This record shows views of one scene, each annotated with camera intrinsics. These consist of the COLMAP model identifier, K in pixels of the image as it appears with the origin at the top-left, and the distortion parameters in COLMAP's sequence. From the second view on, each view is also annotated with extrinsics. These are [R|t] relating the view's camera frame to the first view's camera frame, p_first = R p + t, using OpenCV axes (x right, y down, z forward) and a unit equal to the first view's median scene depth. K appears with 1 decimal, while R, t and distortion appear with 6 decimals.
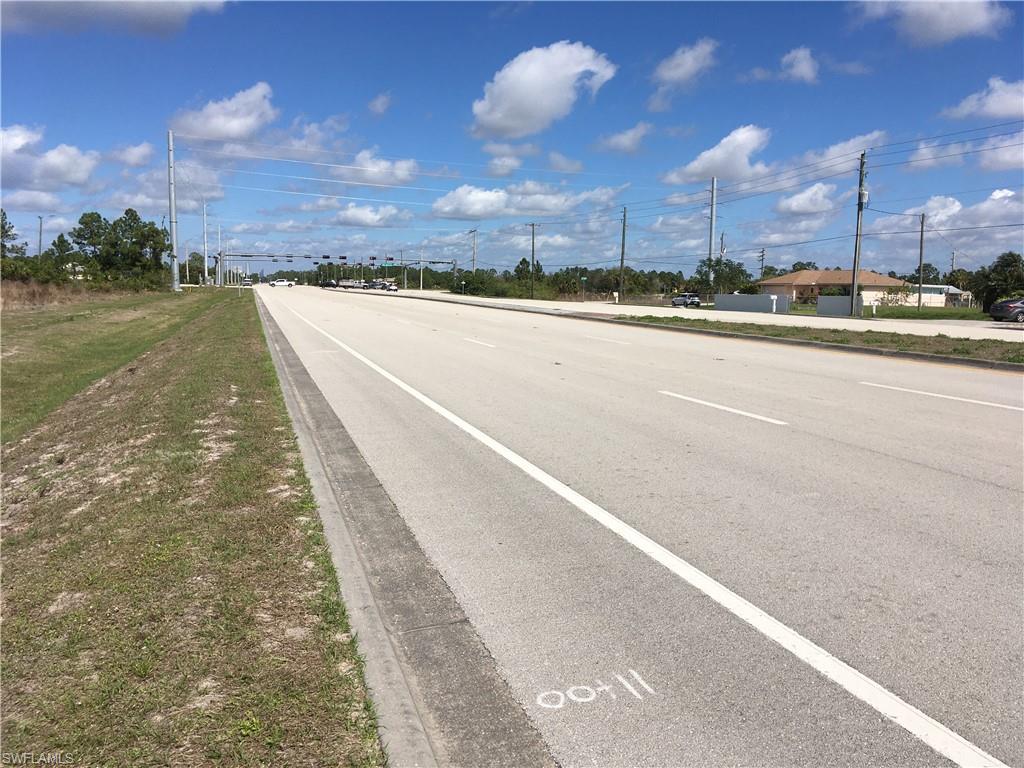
lens RADIAL K [[769.4, 0, 538.4], [0, 769.4, 382.1], [0, 0, 1]] dist [0.039493, -0.003422]
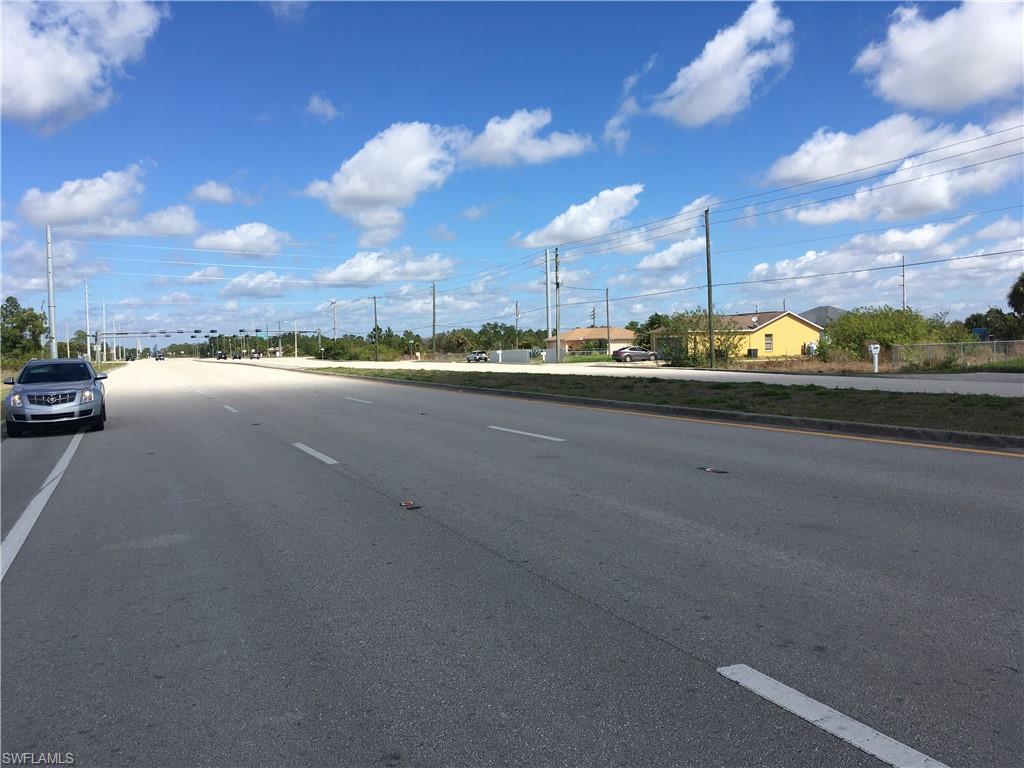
lens RADIAL K [[803.1, 0, 512.0], [0, 803.1, 384.0], [0, 0, 1]] dist [0.006699, 0.007119]
pose [[0.995935, -0.046506, 0.077138, 0.087619], [0.052323, 0.995796, -0.075185, 0.023224], [-0.073317, 0.078916, 0.994182, -0.174439]]
